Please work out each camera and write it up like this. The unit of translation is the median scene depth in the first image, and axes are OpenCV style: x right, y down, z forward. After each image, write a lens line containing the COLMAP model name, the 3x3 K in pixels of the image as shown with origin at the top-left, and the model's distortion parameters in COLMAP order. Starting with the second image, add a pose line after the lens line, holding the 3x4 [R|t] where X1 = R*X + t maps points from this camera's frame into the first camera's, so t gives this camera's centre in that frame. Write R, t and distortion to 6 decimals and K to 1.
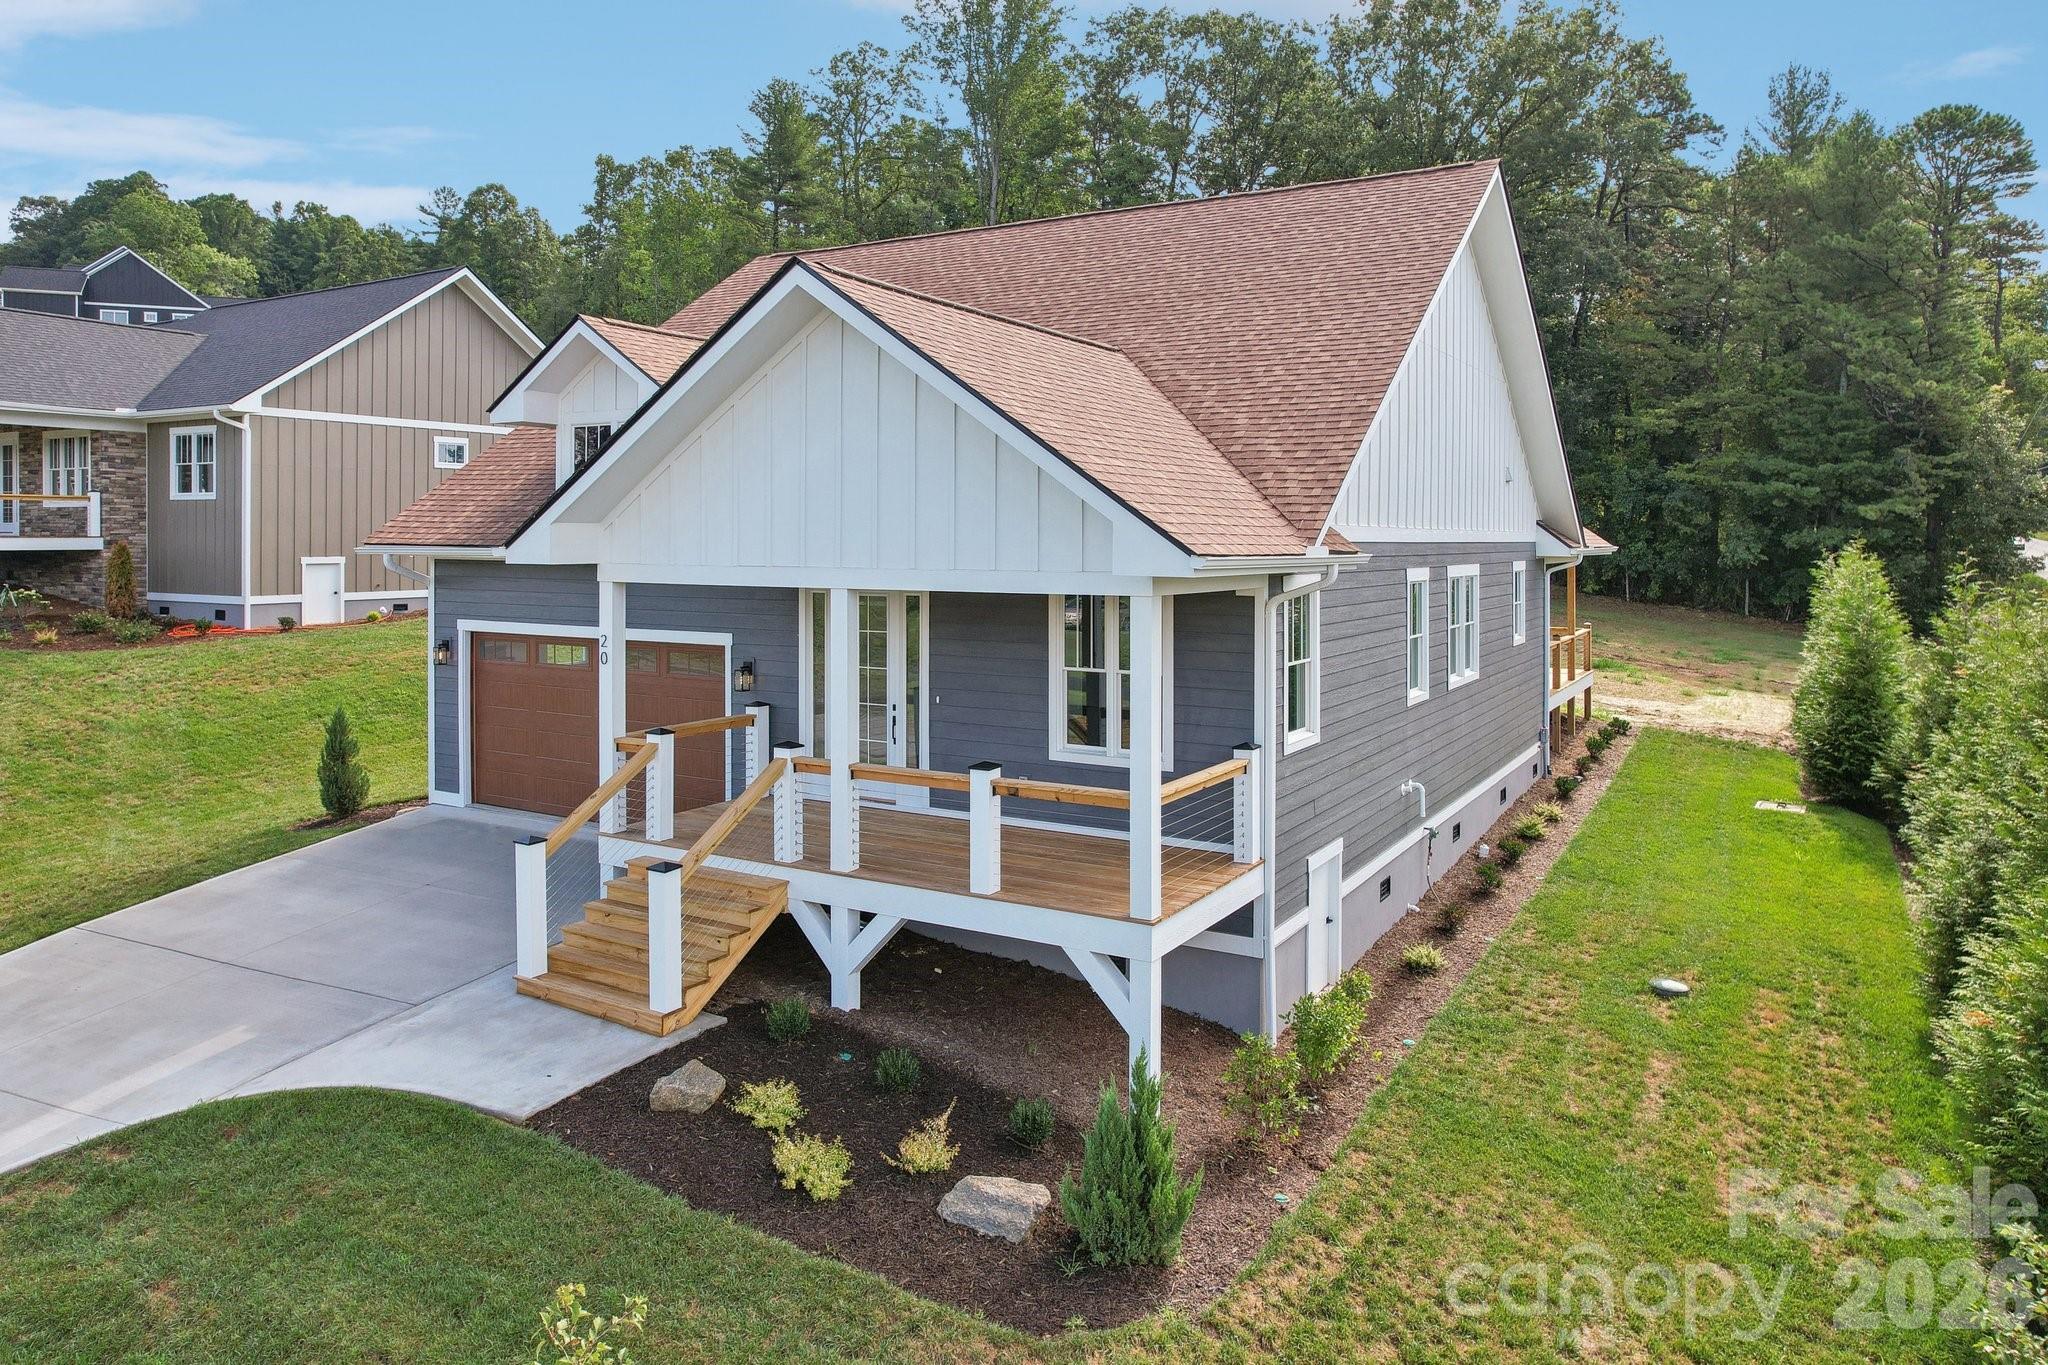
lens RADIAL K [[1331.1, 0, 1044.0], [0, 1331.1, 585.8], [0, 0, 1]] dist [-0.072414, 0.071421]
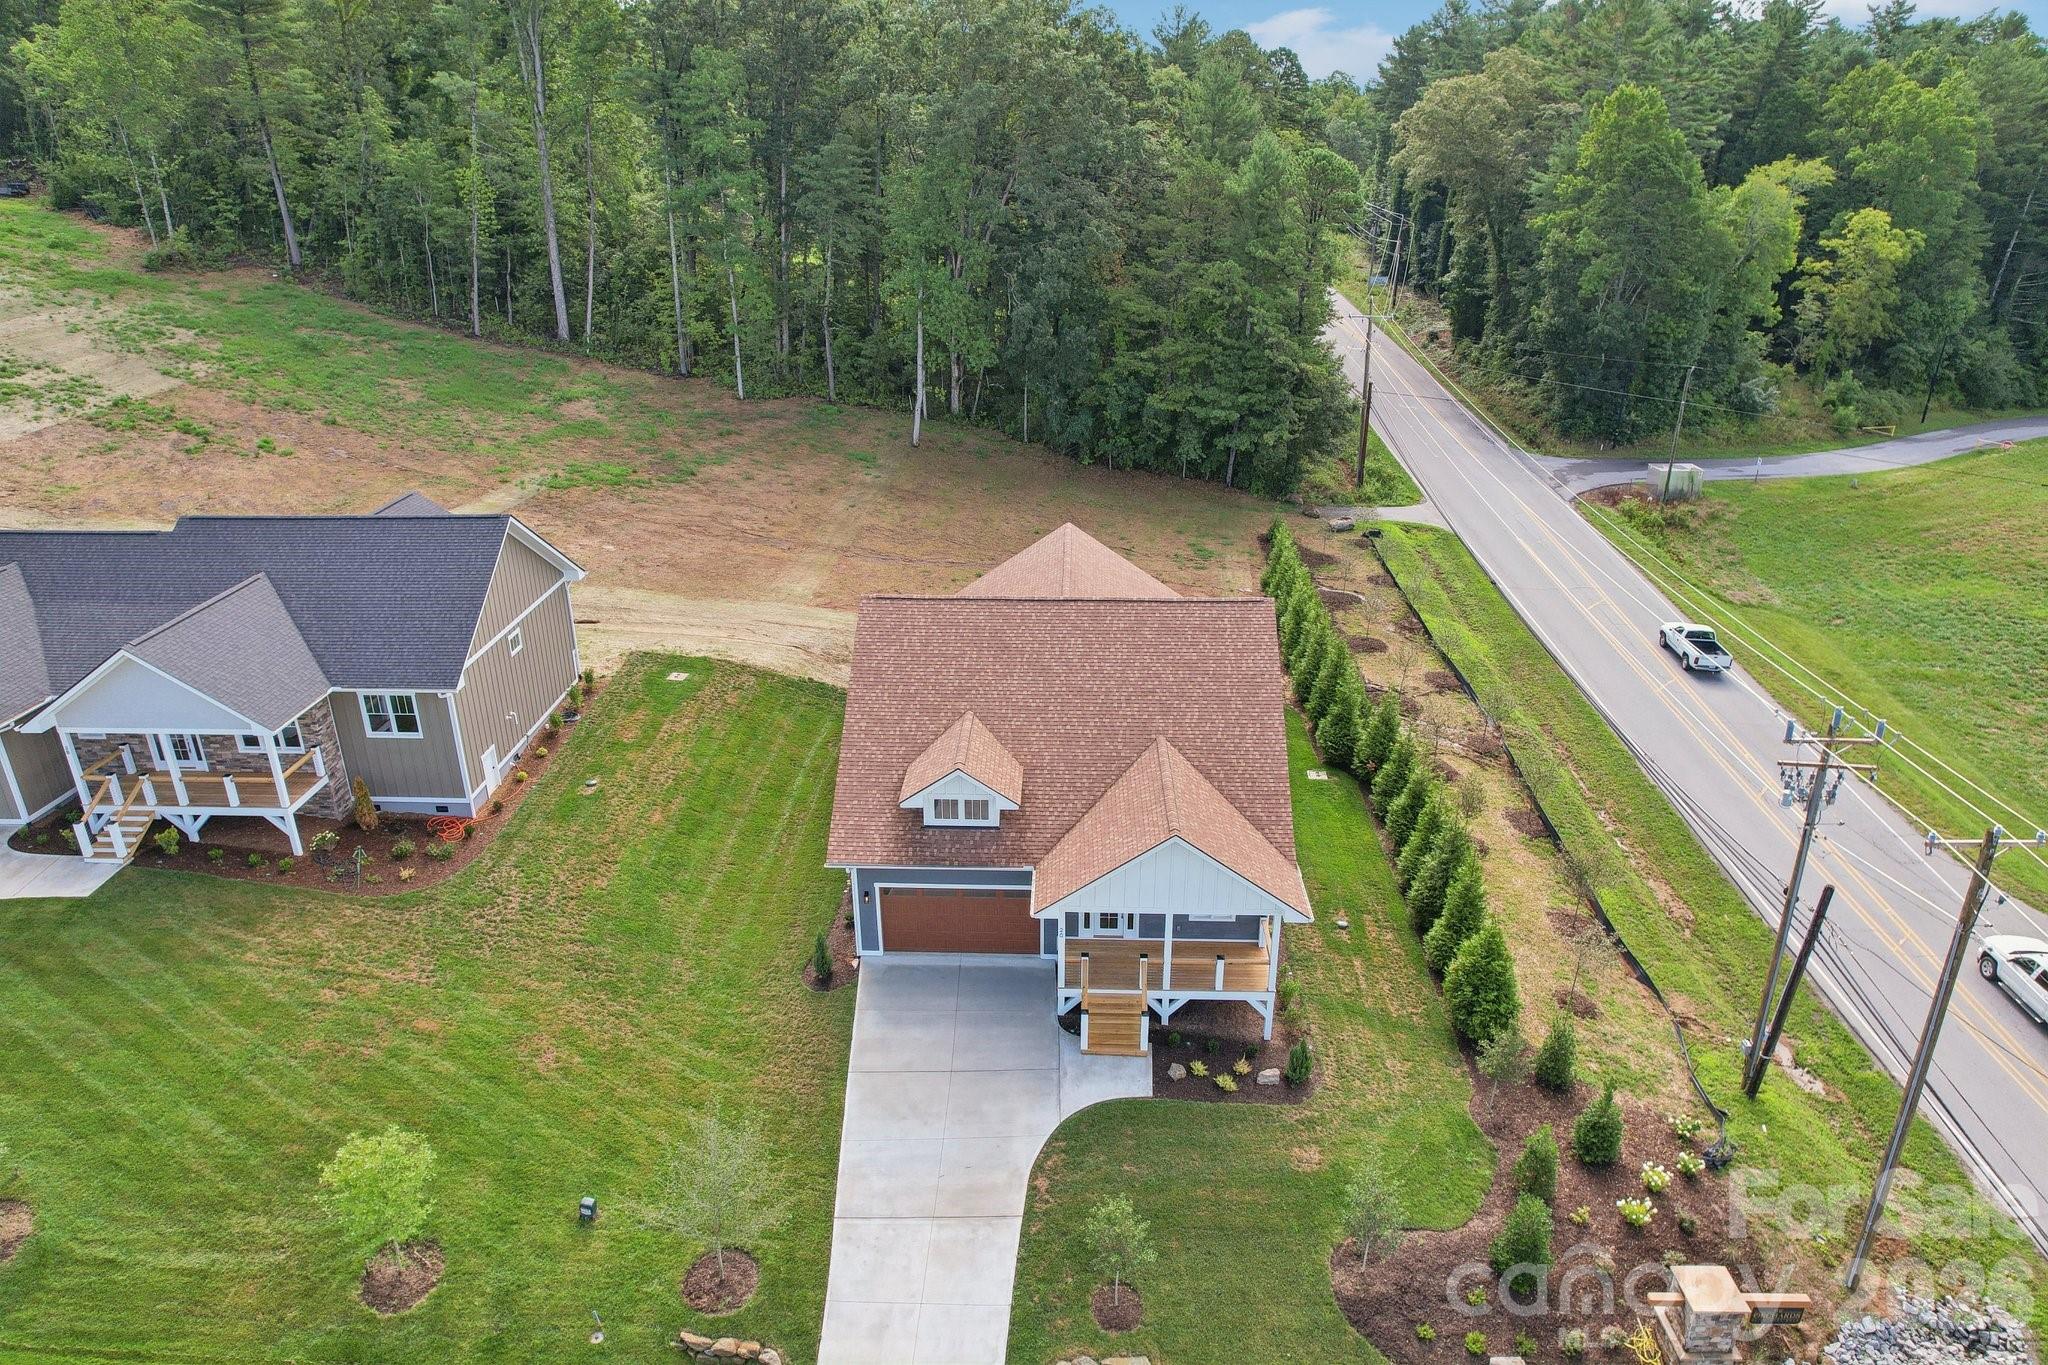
lens RADIAL K [[1287.1, 0, 1028.1], [0, 1287.1, 681.1], [0, 0, 1]] dist [-0.070002, 0.060445]
pose [[0.884928, -0.195976, 0.422489, -1.300078], [0.024729, 0.925648, 0.377576, -1.329901], [-0.465072, -0.323680, 0.823978, -0.926960]]
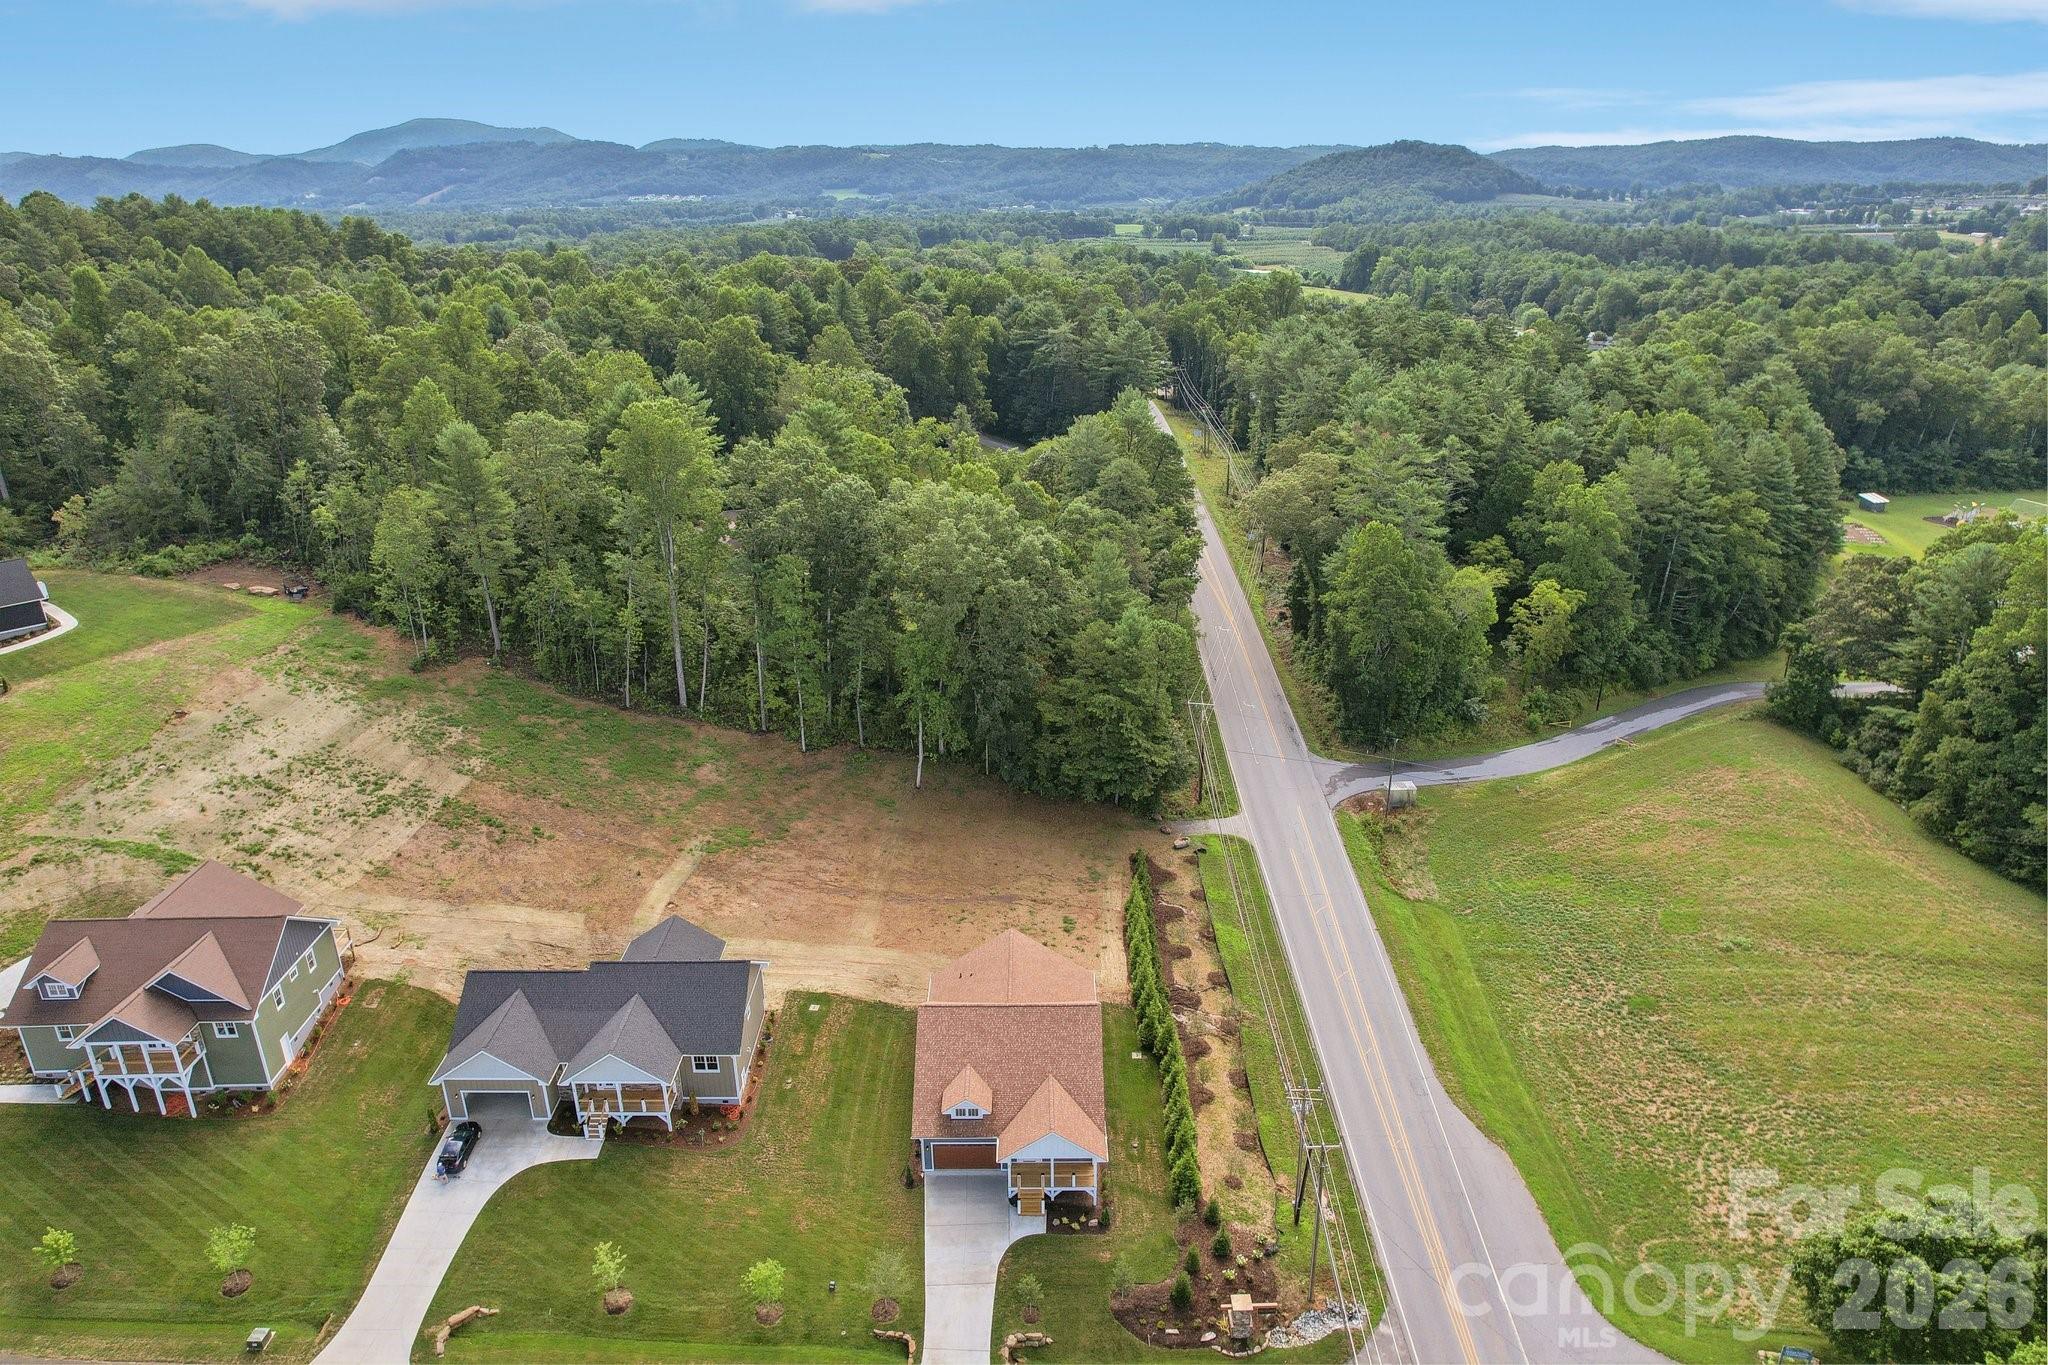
lens RADIAL K [[1290.5, 0, 1024.0], [0, 1290.5, 682.5], [0, 0, 1]] dist [-0.048202, 0.000576]
pose [[0.869193, -0.201117, 0.451725, -2.523545], [0.032637, 0.934891, 0.353432, -4.245704], [-0.493395, -0.292457, 0.819165, -3.432223]]
